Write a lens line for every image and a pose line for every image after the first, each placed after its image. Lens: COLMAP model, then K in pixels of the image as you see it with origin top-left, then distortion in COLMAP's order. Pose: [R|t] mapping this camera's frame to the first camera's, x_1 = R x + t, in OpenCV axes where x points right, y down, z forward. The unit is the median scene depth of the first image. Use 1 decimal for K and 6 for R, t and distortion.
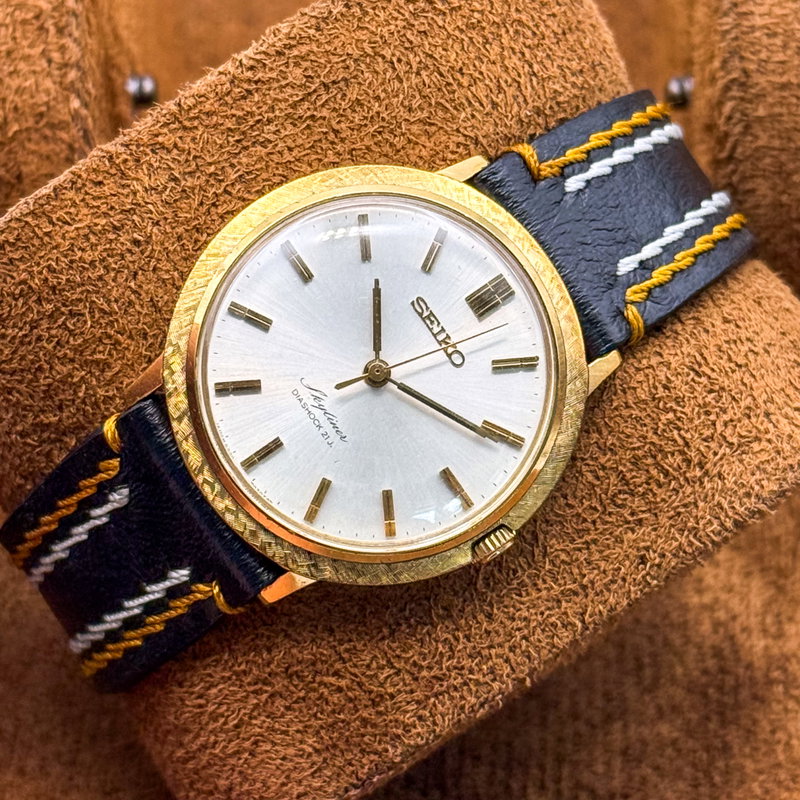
lens RADIAL K [[2843.0, 0, 400.0], [0, 2843.0, 400.0], [0, 0, 1]] dist [0.011067, 2.438502]
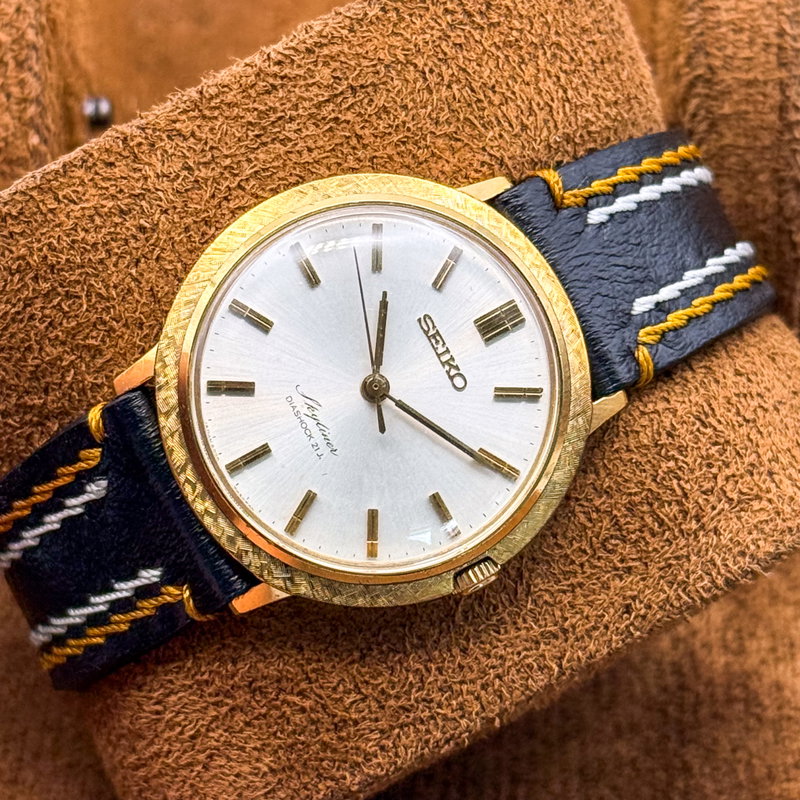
lens RADIAL K [[2843.0, 0, 400.0], [0, 2843.0, 400.0], [0, 0, 1]] dist [0.011067, 2.438502]
pose [[0.994592, 0.103793, 0.003679, -0.002781], [-0.103727, 0.994494, -0.014923, 0.007902], [-0.005207, 0.014460, 0.999882, 0.030988]]
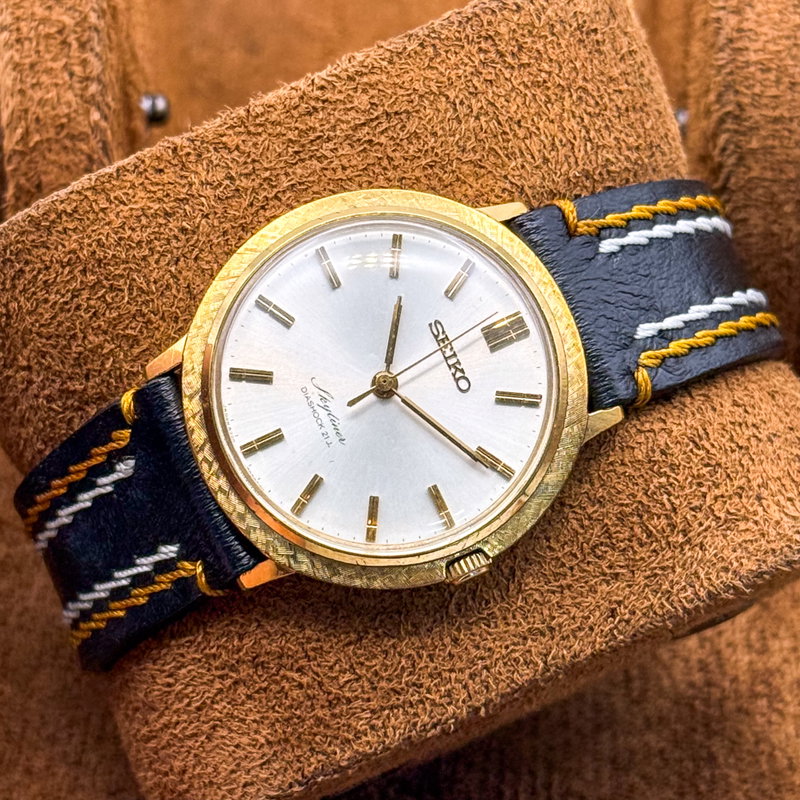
lens RADIAL K [[2843.0, 0, 400.0], [0, 2843.0, 400.0], [0, 0, 1]] dist [0.011067, 2.438502]
pose [[0.983636, 0.164261, -0.074012, 0.072968], [-0.170220, 0.981899, -0.083059, 0.078892], [0.059029, 0.094299, 0.993792, -0.031045]]
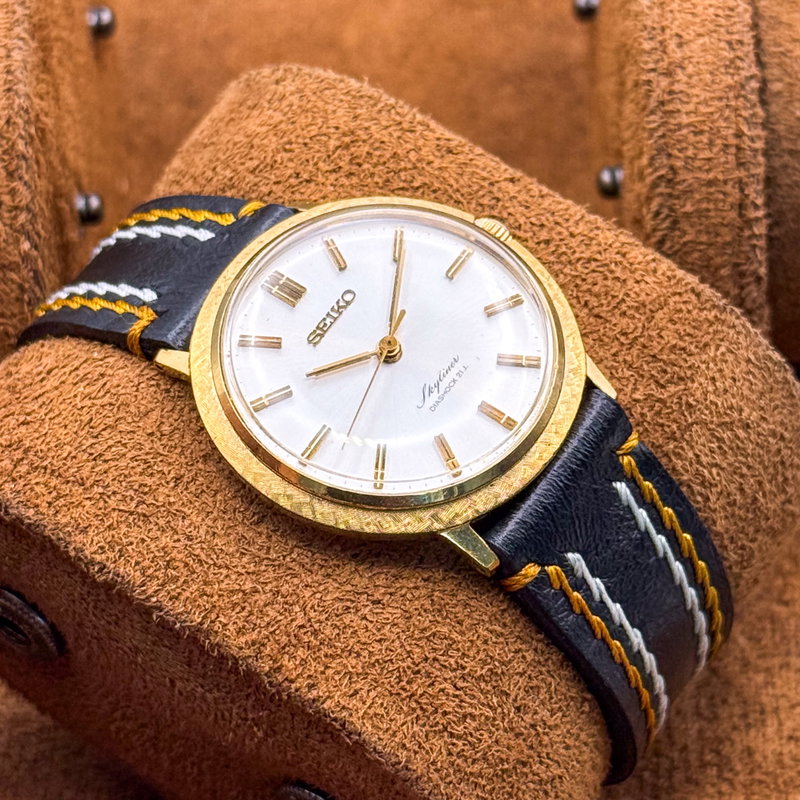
lens RADIAL K [[2843.0, 0, 400.0], [0, 2843.0, 400.0], [0, 0, 1]] dist [0.011067, 2.438502]
pose [[-0.356560, -0.836622, 0.415848, -0.457766], [0.926183, -0.258081, 0.274918, -0.296241], [-0.122680, 0.483176, 0.866886, 0.074056]]
